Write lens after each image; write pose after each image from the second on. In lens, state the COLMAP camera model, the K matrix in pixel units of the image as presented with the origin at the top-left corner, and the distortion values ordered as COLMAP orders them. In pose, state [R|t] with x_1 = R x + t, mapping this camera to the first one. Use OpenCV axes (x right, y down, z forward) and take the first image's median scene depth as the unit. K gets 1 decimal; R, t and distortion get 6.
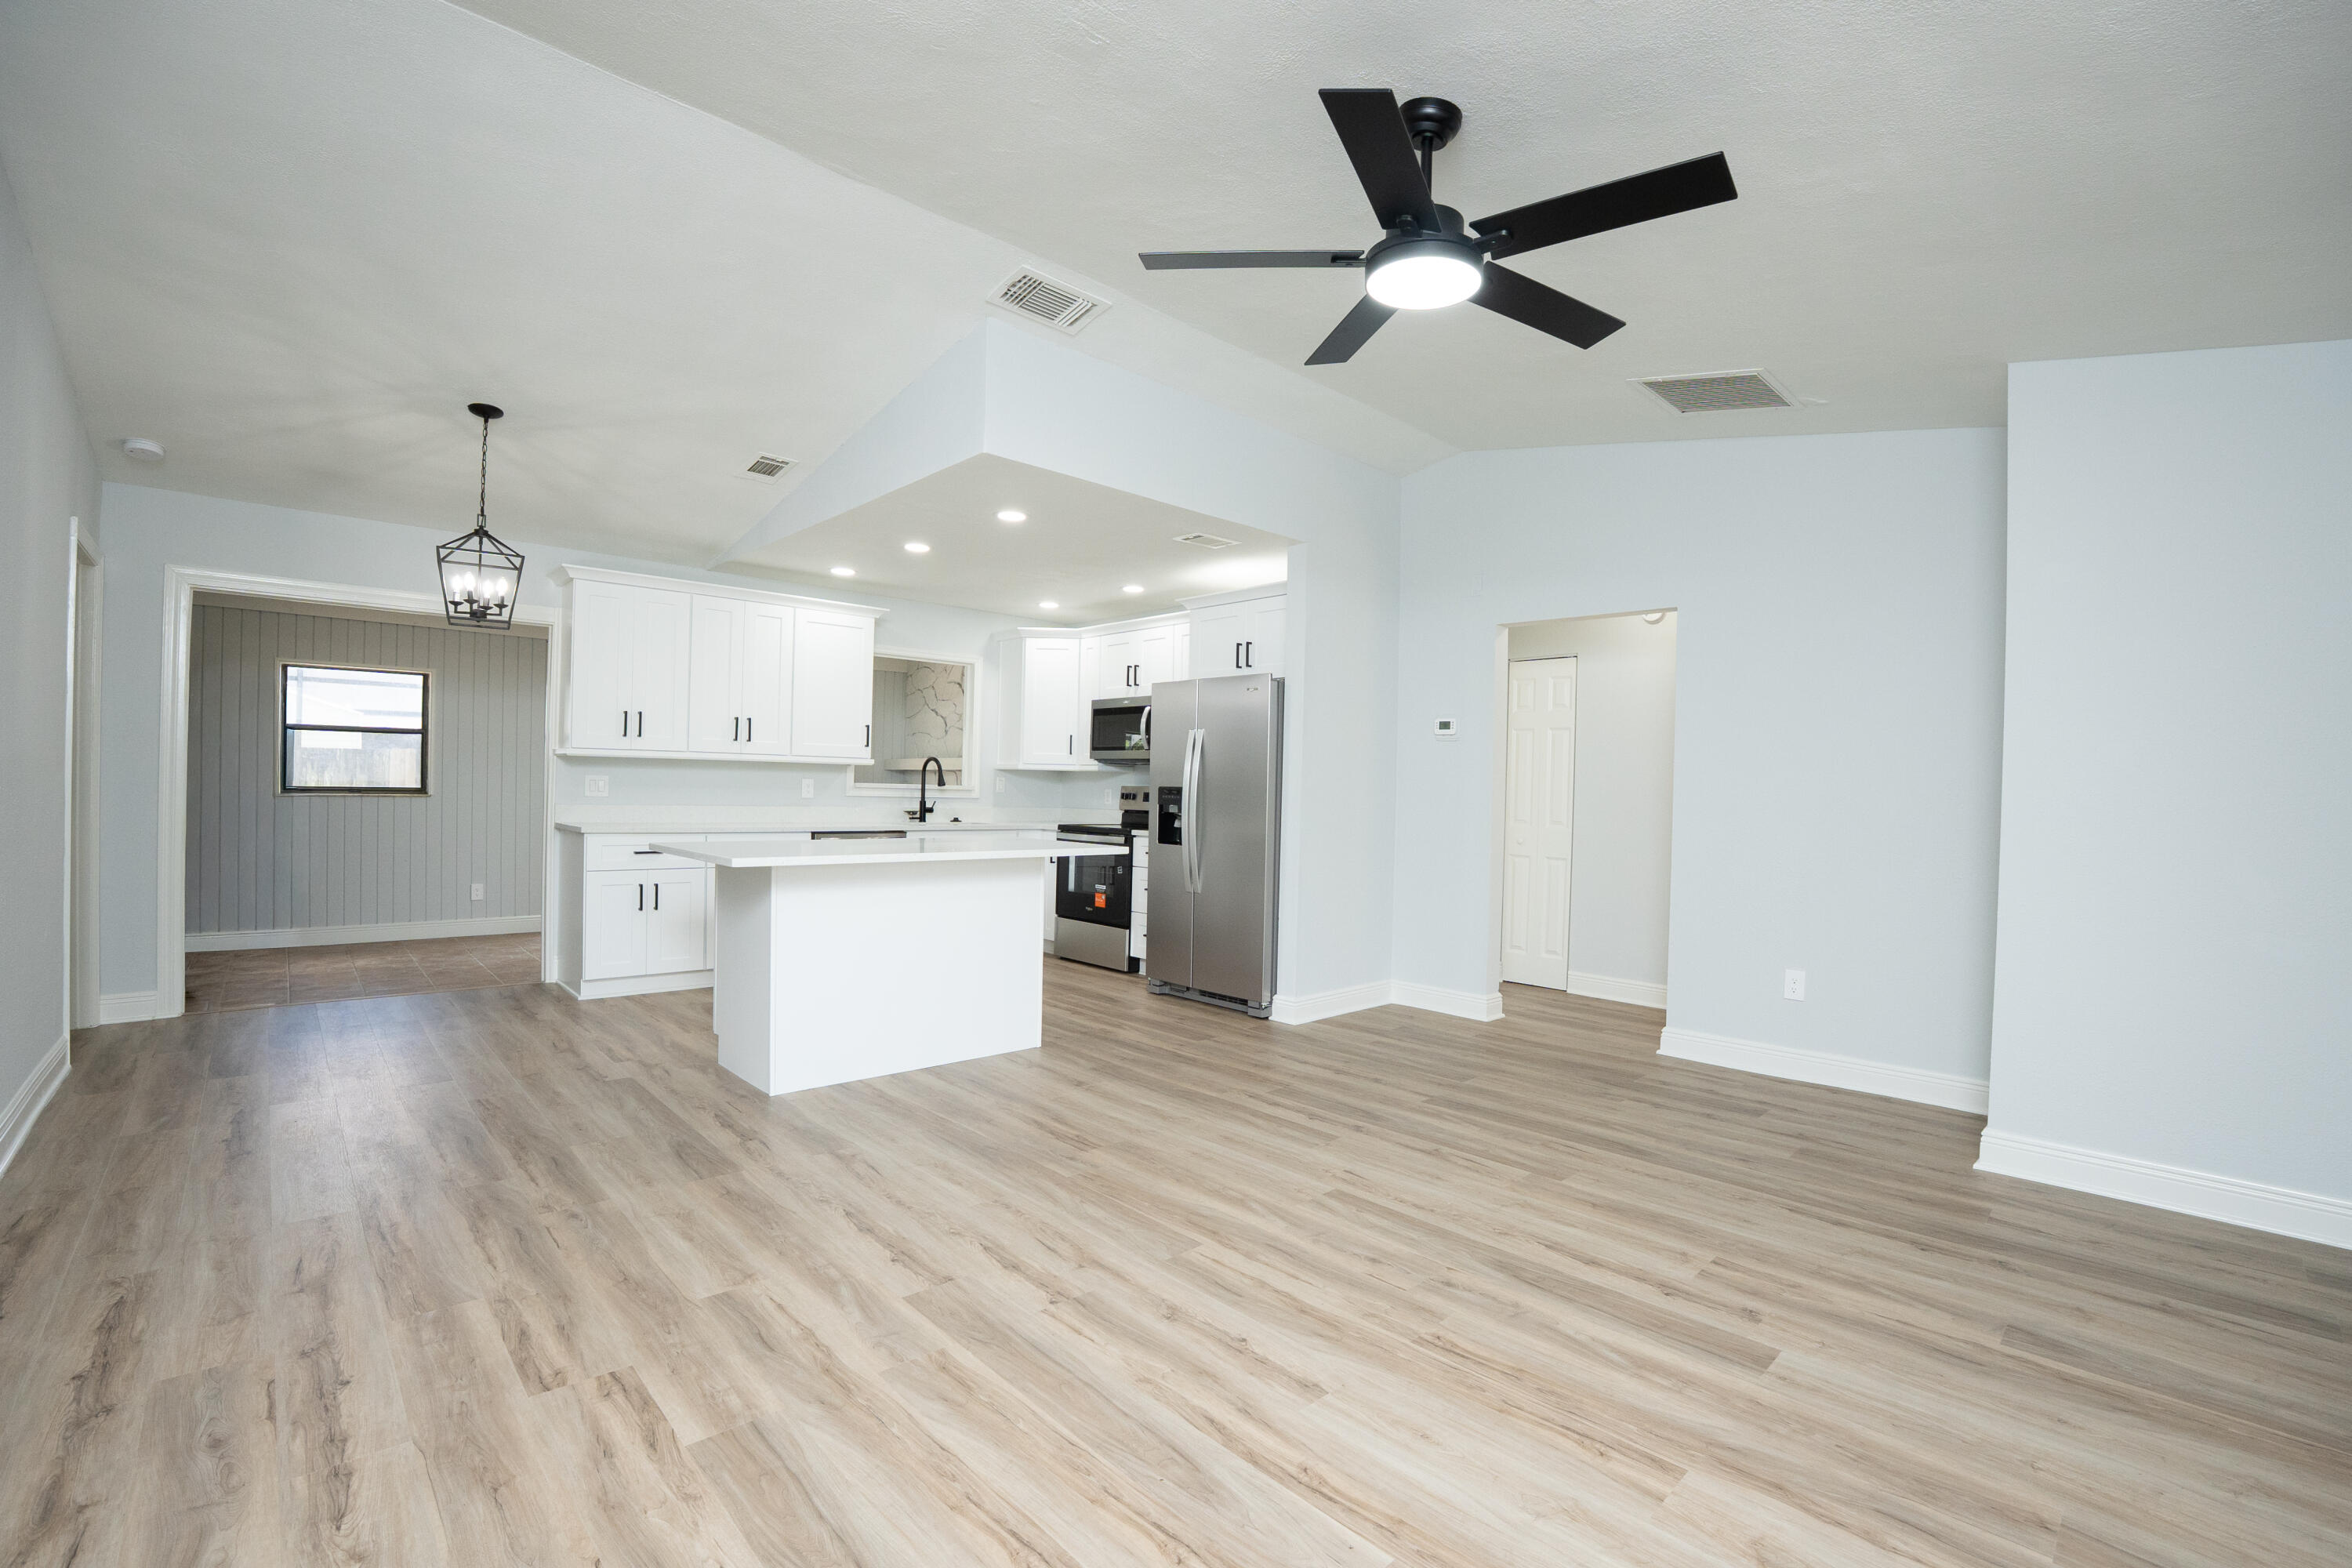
lens RADIAL K [[1018.6, 0, 1188.4], [0, 1018.6, 794.5], [0, 0, 1]] dist [-0.070847, 0.016340]
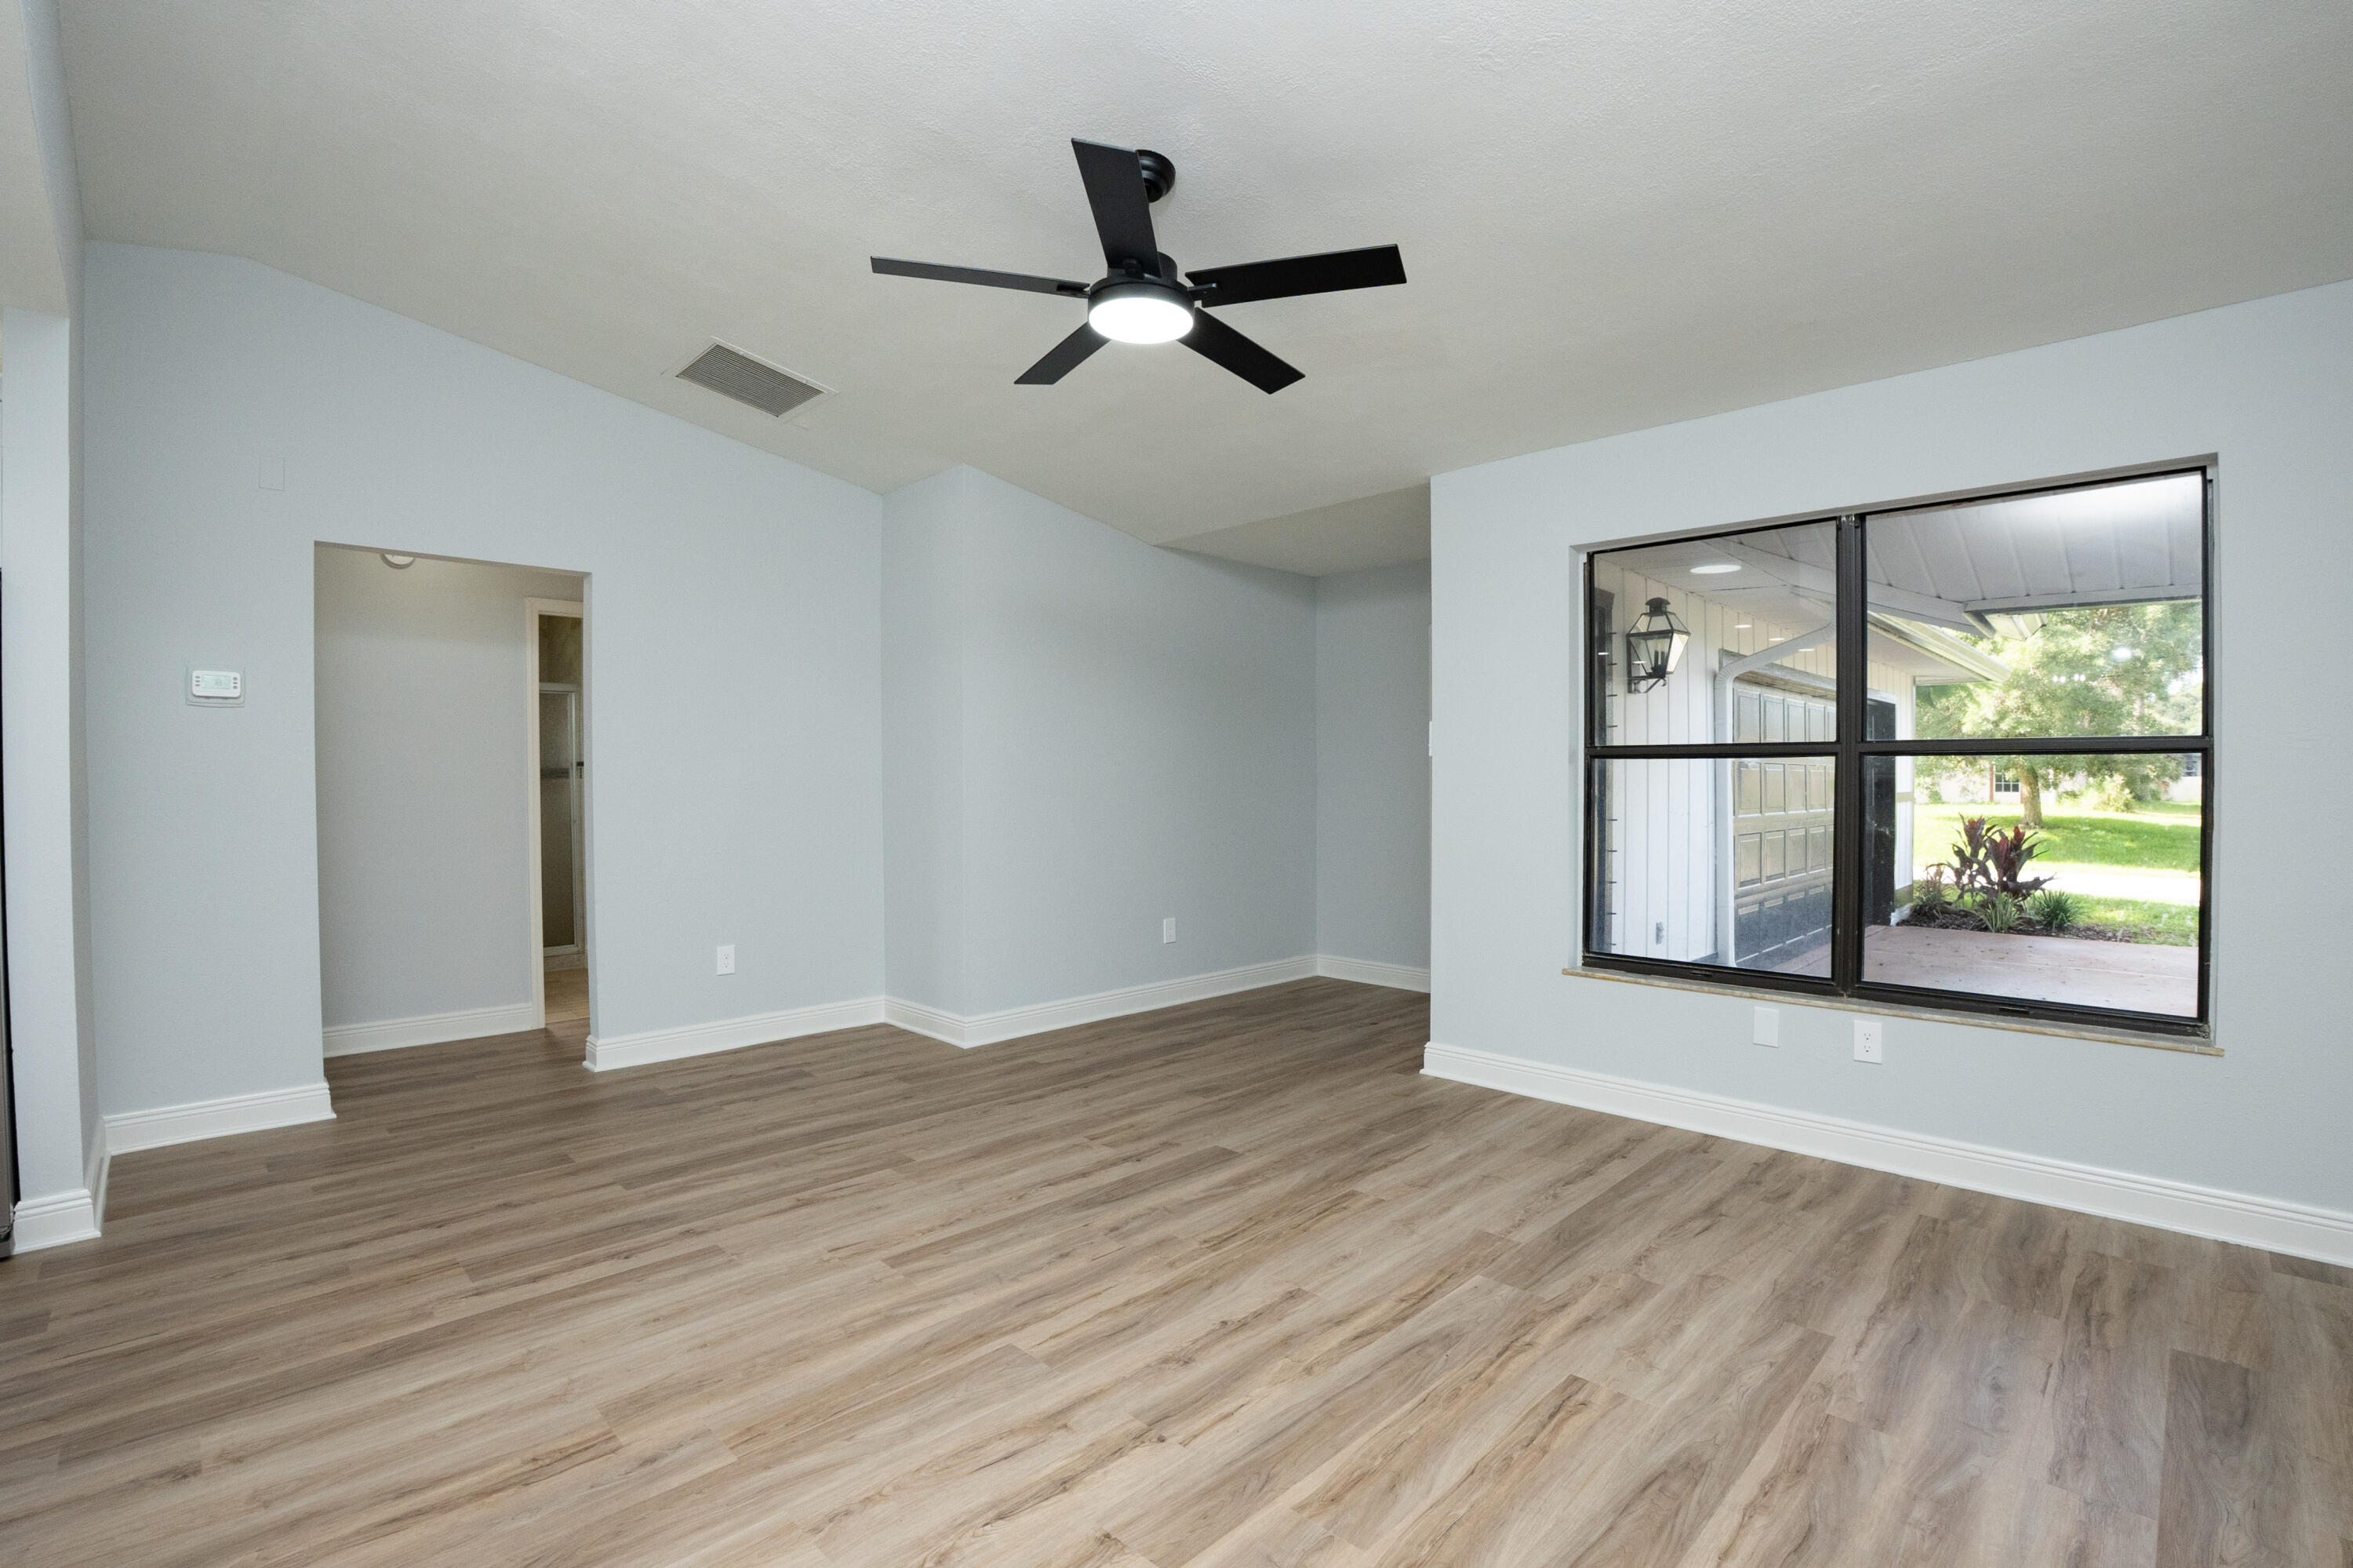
lens RADIAL K [[1019.1, 0, 1188.9], [0, 1019.1, 794.5], [0, 0, 1]] dist [-0.070847, 0.016340]
pose [[-0.002727, -0.037703, 0.999285, -0.734584], [0.011468, 0.999222, 0.037732, -0.040264], [-0.999931, 0.011563, -0.002293, 0.771038]]
